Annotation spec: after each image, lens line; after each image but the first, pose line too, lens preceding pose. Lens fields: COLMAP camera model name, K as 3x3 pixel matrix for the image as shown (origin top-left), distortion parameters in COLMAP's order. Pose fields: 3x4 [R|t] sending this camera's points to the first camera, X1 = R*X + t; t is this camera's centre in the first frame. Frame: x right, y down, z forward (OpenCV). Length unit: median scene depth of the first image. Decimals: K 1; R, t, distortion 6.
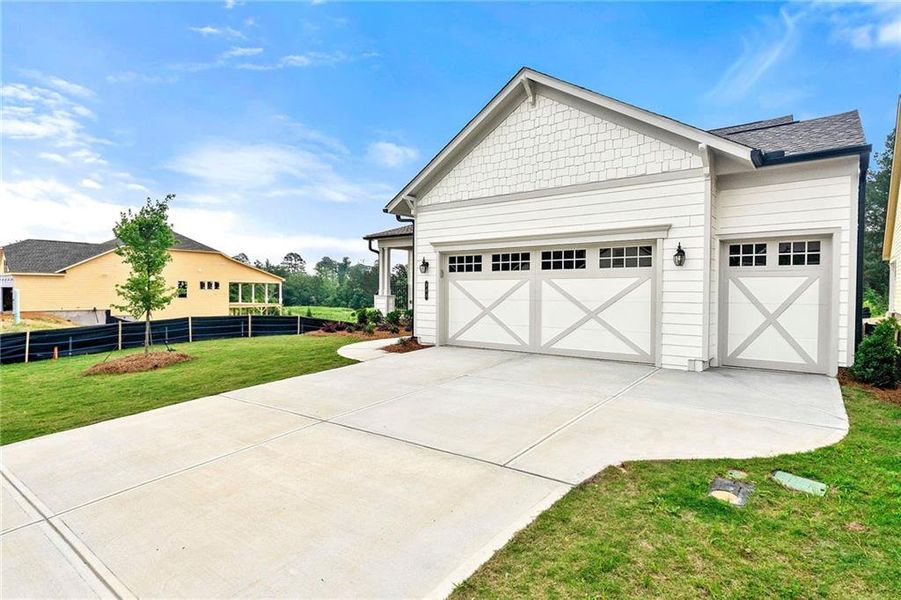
lens RADIAL K [[400.9, 0, 449.7], [0, 400.9, 292.9], [0, 0, 1]] dist [-0.001316, -0.000198]
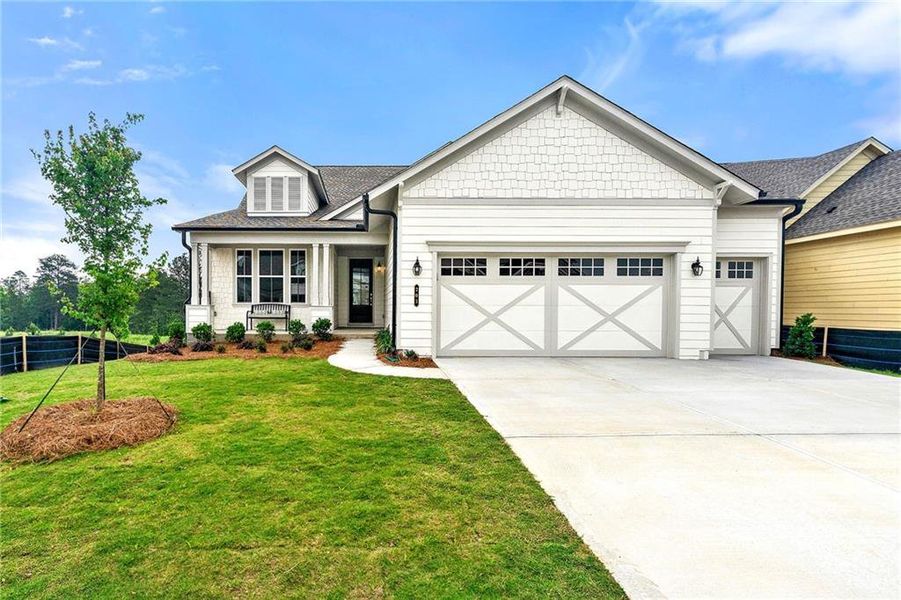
lens RADIAL K [[369.5, 0, 450.5], [0, 369.5, 300.0], [0, 0, 1]] dist [-0.003414, -0.000142]
pose [[0.838566, -0.007129, 0.544754, -0.527956], [0.003522, 0.999964, 0.007665, -0.003128], [-0.544789, -0.004509, 0.838561, 0.350012]]
